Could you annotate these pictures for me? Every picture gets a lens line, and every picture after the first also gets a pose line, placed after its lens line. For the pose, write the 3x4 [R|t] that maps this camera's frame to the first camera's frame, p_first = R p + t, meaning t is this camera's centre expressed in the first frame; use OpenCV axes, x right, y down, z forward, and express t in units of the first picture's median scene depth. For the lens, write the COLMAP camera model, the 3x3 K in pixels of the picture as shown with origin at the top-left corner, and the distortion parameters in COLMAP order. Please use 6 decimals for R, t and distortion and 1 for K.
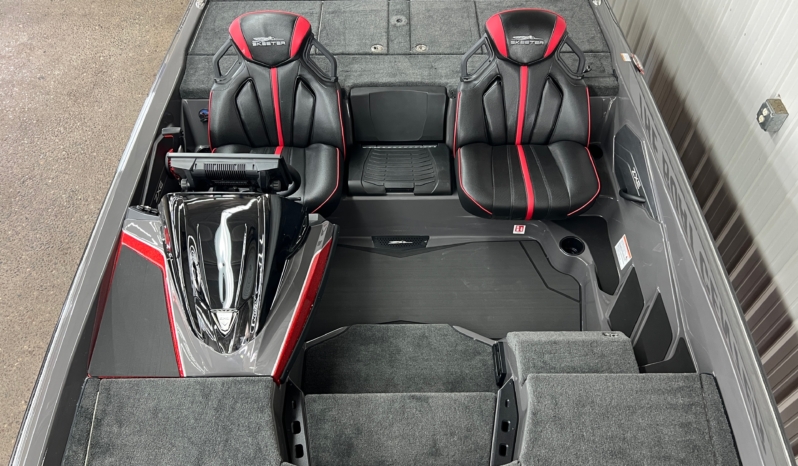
lens RADIAL K [[619.9, 0, 401.1], [0, 619.9, 222.4], [0, 0, 1]] dist [0.009313, -0.000573]
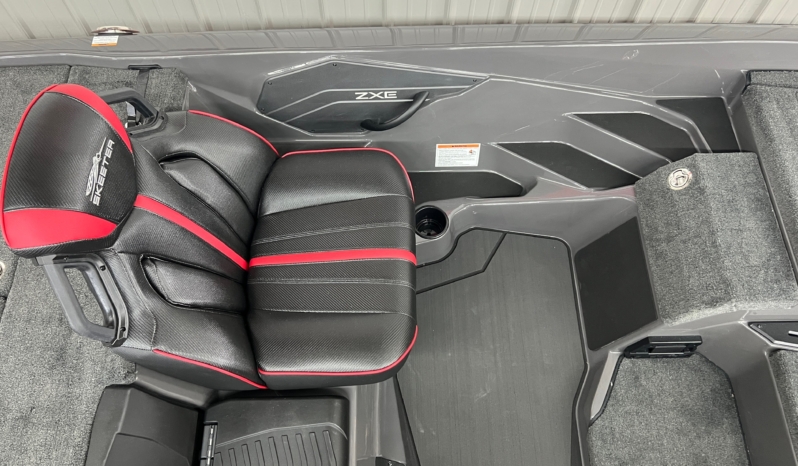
lens RADIAL K [[619.9, 0, 401.1], [0, 619.9, 222.4], [0, 0, 1]] dist [0.009313, -0.000573]
pose [[-0.007309, -0.884726, 0.466055, -0.029899], [0.764208, 0.295646, 0.573219, -0.354449], [-0.644929, 0.360353, 0.673953, 0.565149]]
